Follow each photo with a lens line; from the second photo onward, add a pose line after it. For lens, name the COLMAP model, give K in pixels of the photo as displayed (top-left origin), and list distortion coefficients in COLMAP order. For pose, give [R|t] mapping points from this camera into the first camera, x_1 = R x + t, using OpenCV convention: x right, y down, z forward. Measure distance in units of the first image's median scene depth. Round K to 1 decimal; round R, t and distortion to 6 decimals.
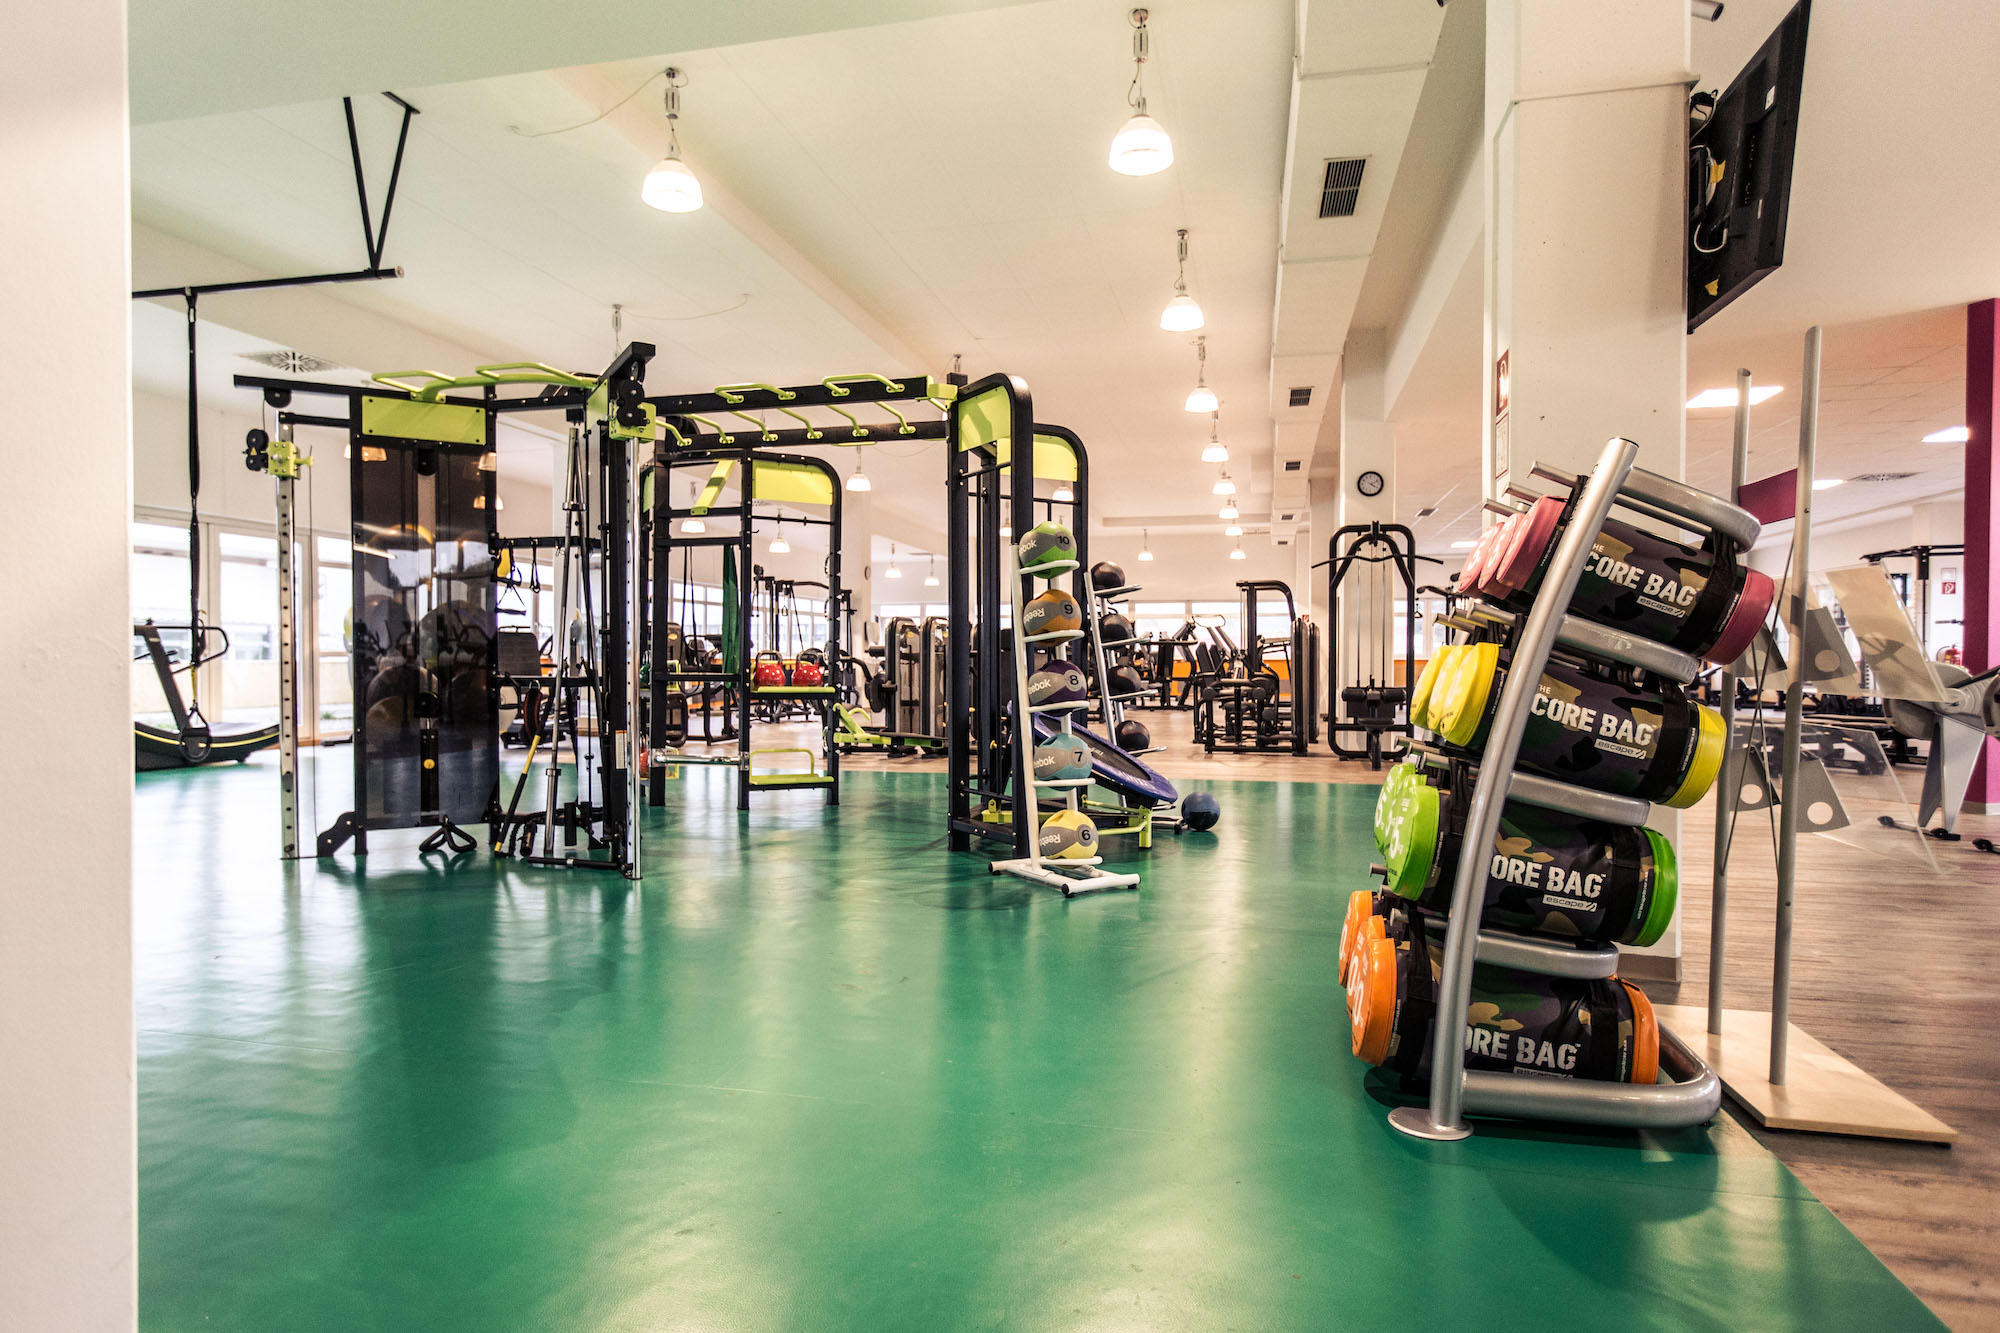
lens RADIAL K [[1148.9, 0, 1000.0], [0, 1148.9, 666.5], [0, 0, 1]] dist [-0.000580, 0.000012]
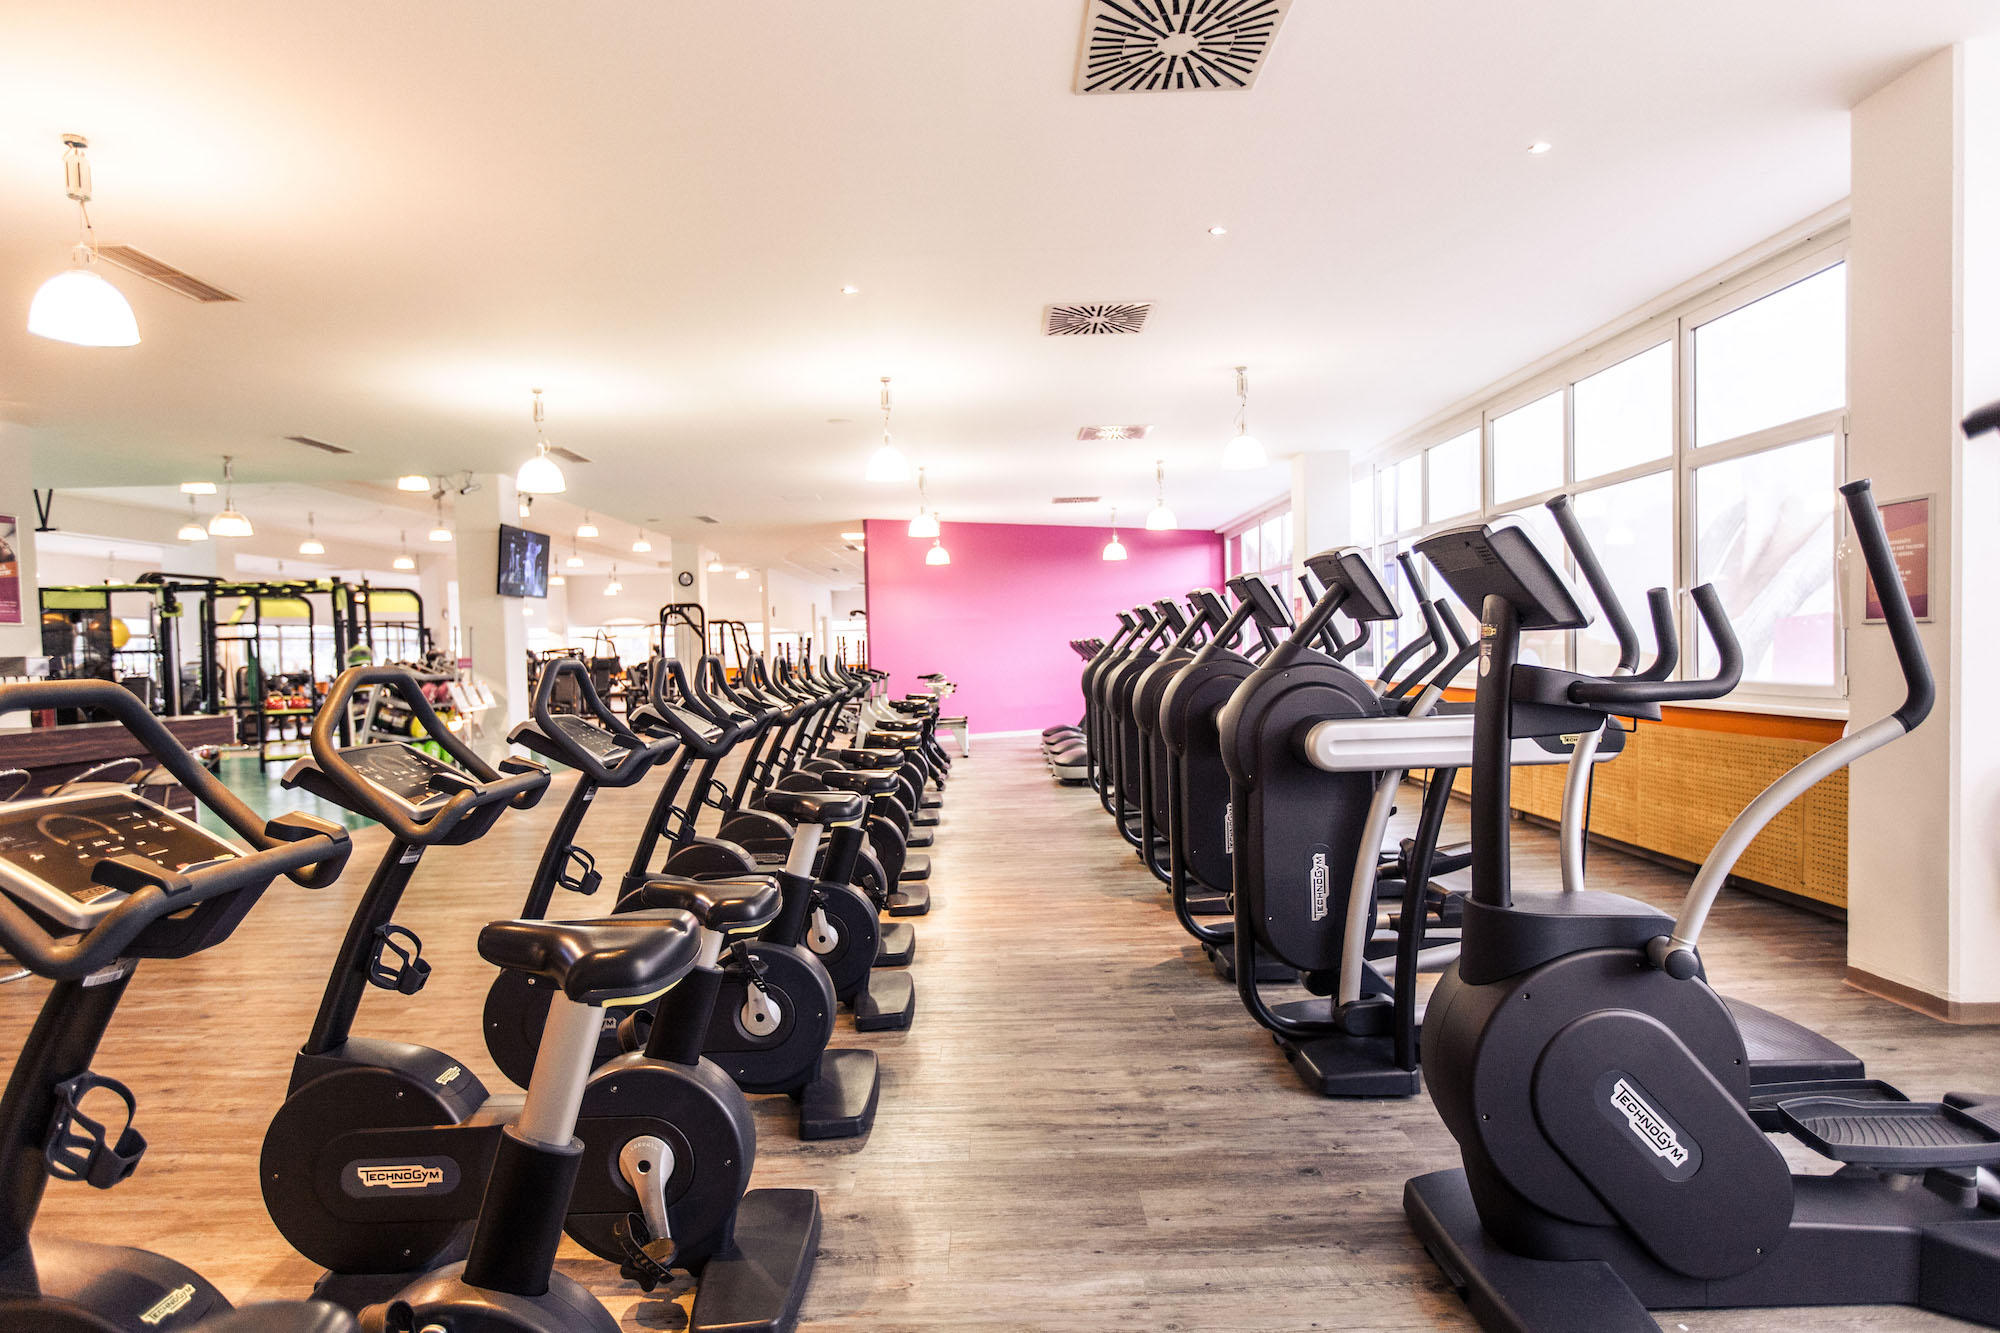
lens RADIAL K [[1160.7, 0, 1000.0], [0, 1160.7, 666.5], [0, 0, 1]] dist [0.000448, 0.000356]
pose [[0.972400, -0.032909, 0.230986, 0.556779], [0.031554, 0.999456, 0.009561, -0.039303], [-0.231175, -0.002008, 0.972910, -1.241728]]
